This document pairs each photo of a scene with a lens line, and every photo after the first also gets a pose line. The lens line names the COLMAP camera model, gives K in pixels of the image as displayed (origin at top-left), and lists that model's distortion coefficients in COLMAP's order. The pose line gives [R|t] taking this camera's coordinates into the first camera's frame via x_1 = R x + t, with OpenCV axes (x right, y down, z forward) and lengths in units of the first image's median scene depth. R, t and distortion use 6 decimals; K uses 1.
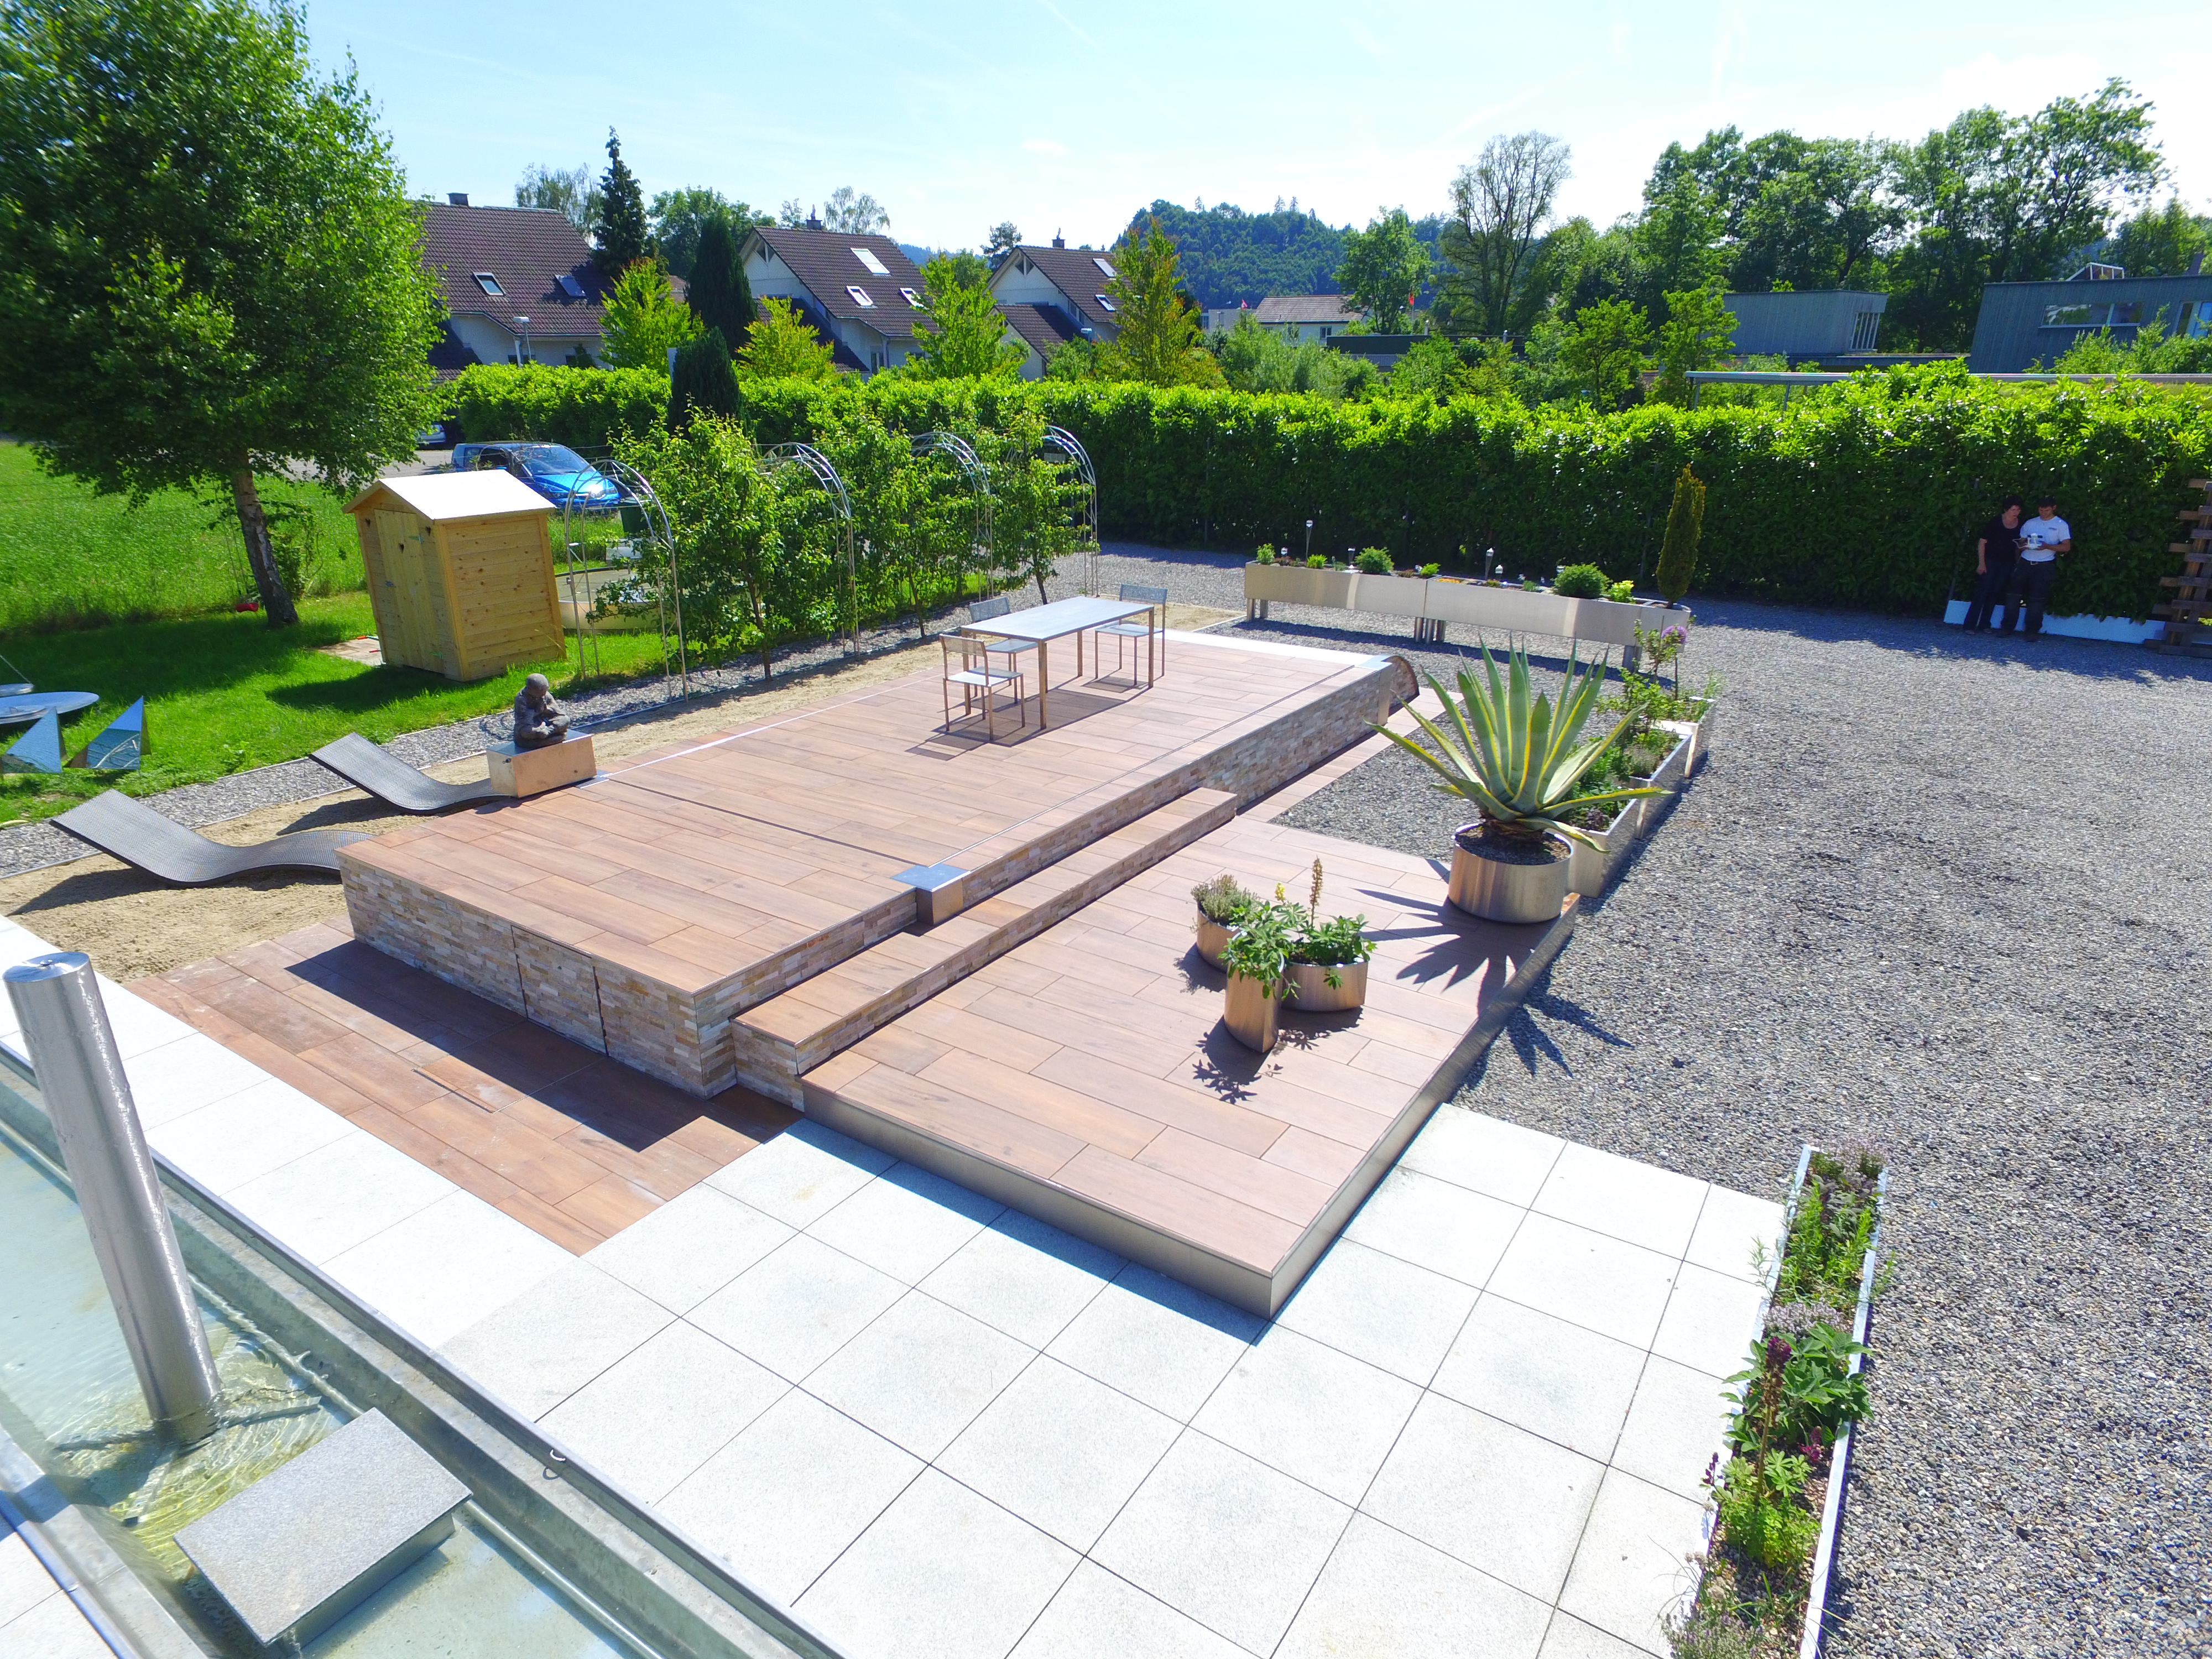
lens RADIAL K [[1278.4, 0, 1106.0], [0, 1278.4, 829.5], [0, 0, 1]] dist [0.000915, 0.002432]
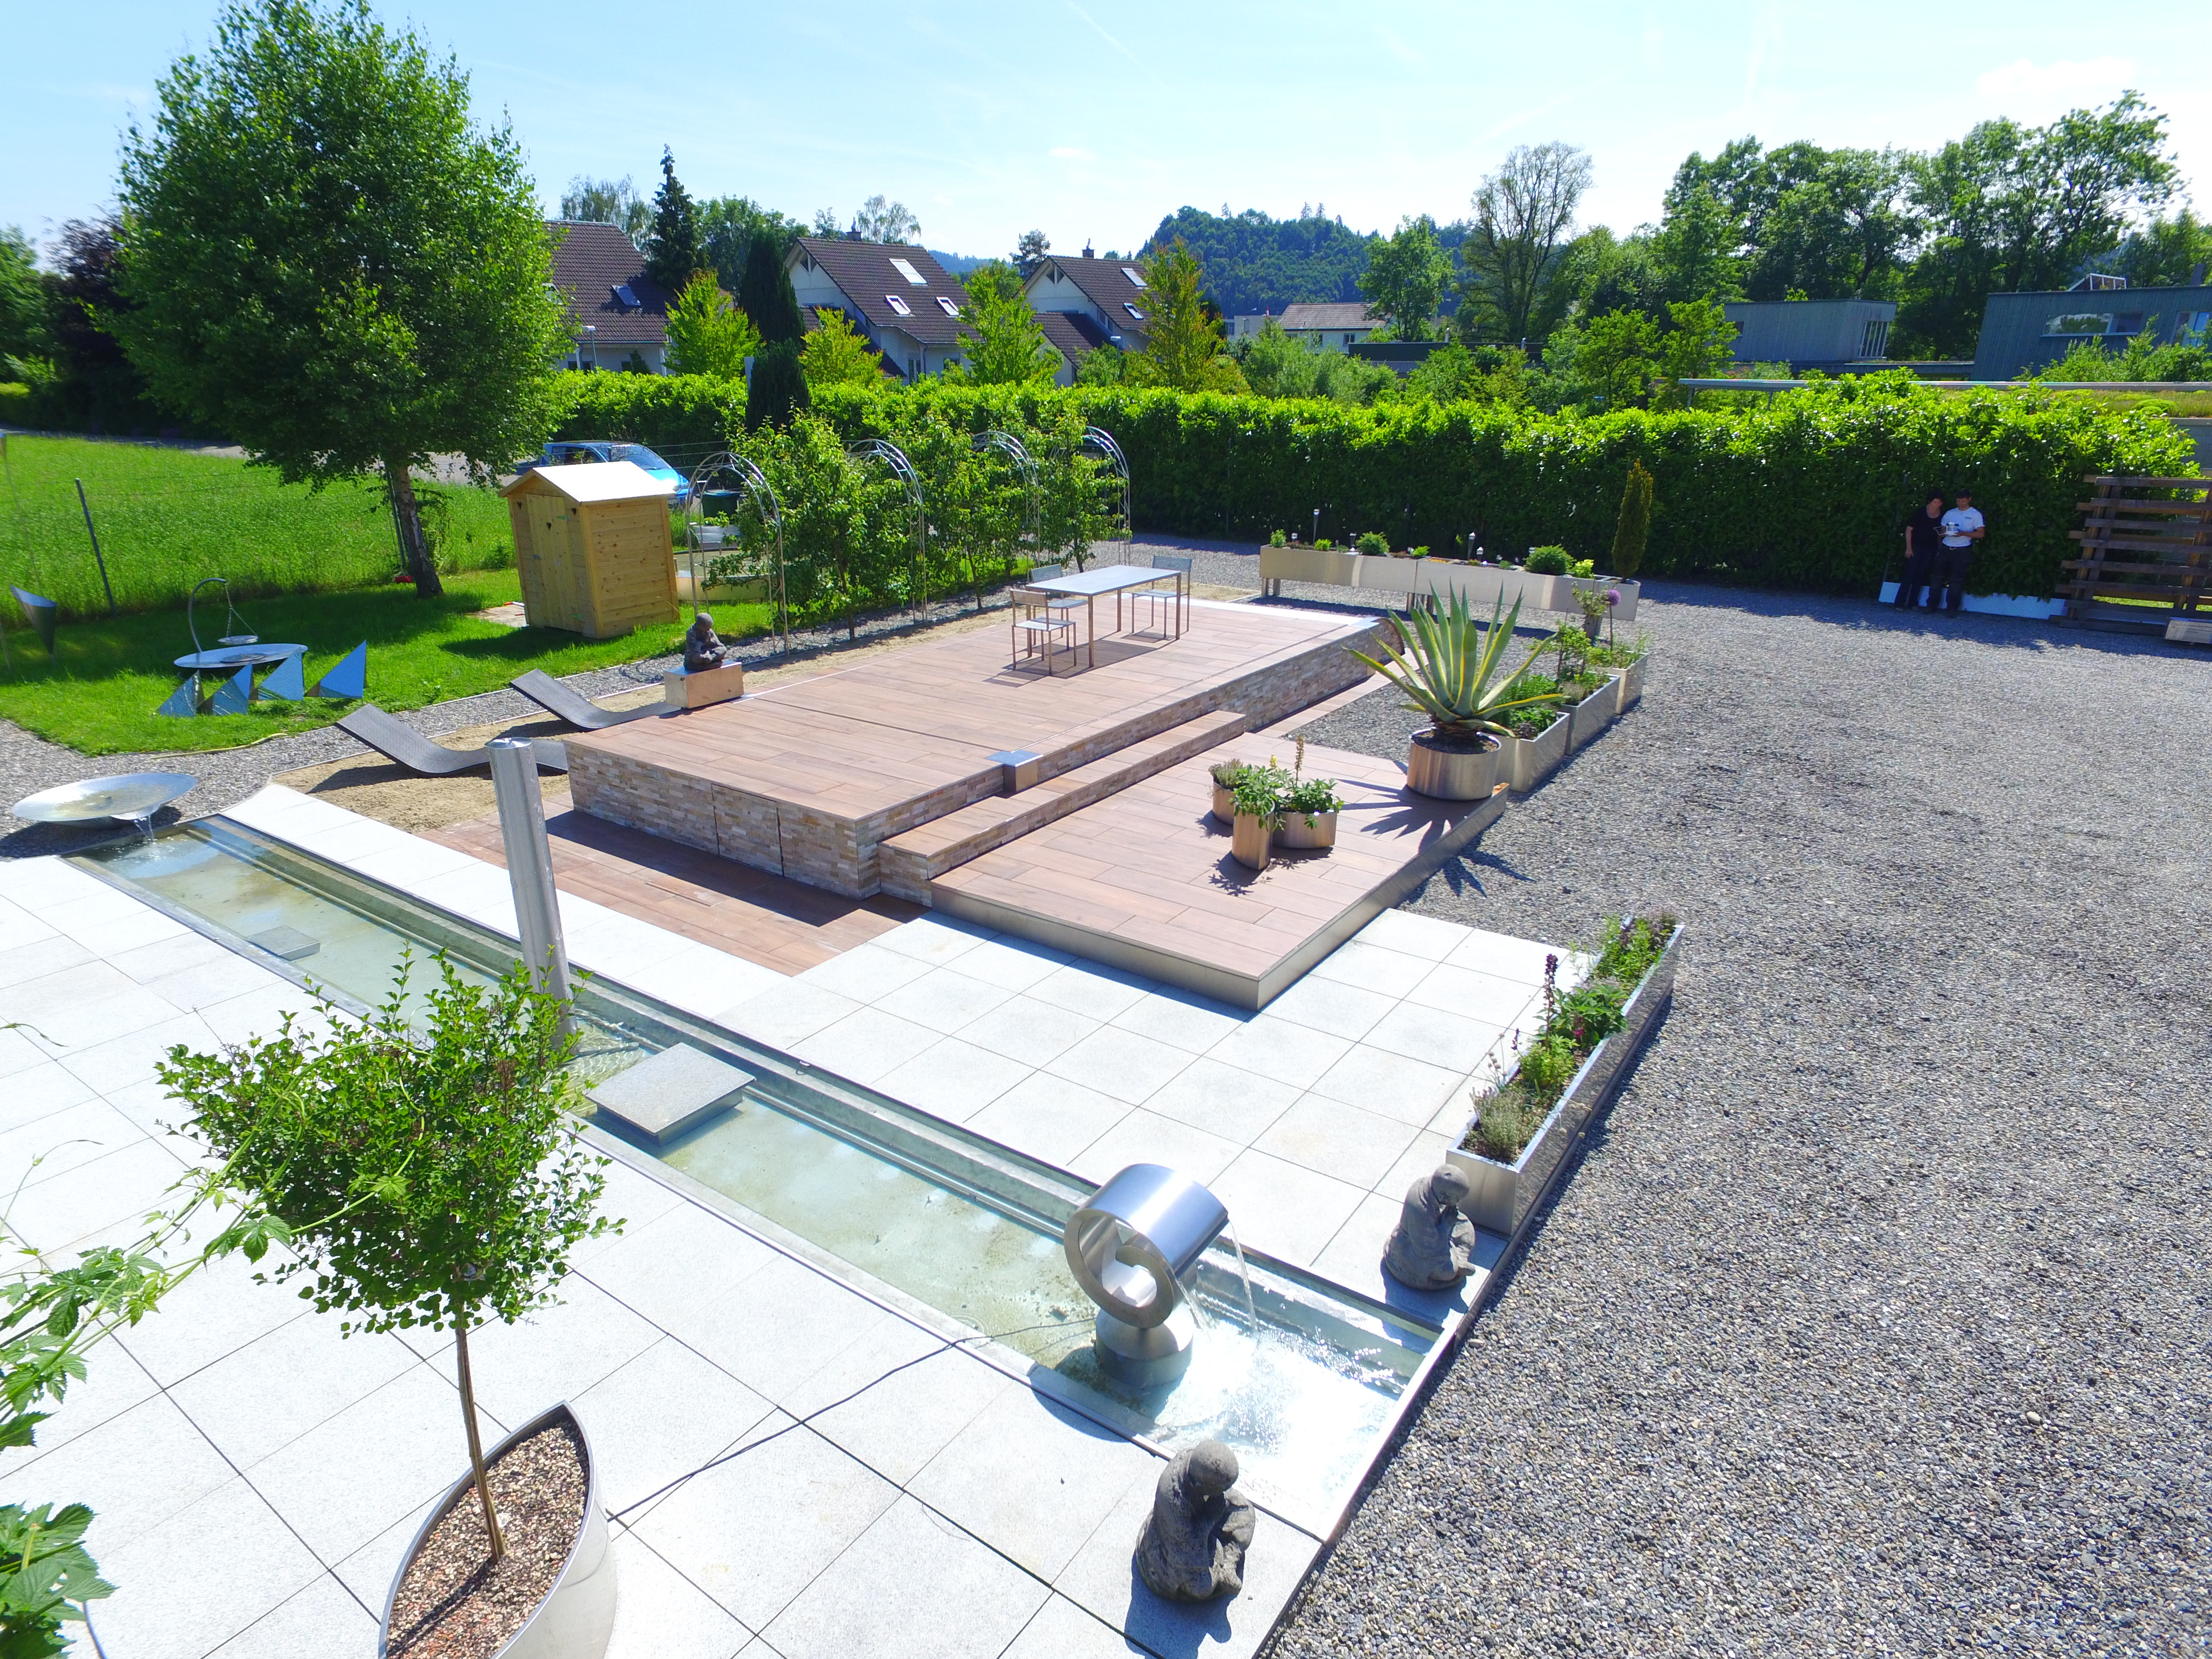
lens RADIAL K [[1278.4, 0, 1106.0], [0, 1278.4, 829.5], [0, 0, 1]] dist [0.000915, 0.002432]
pose [[0.999823, 0.007716, -0.017168, -0.007683], [-0.007781, 0.999963, -0.003733, 0.052127], [0.017139, 0.003866, 0.999846, -0.150380]]
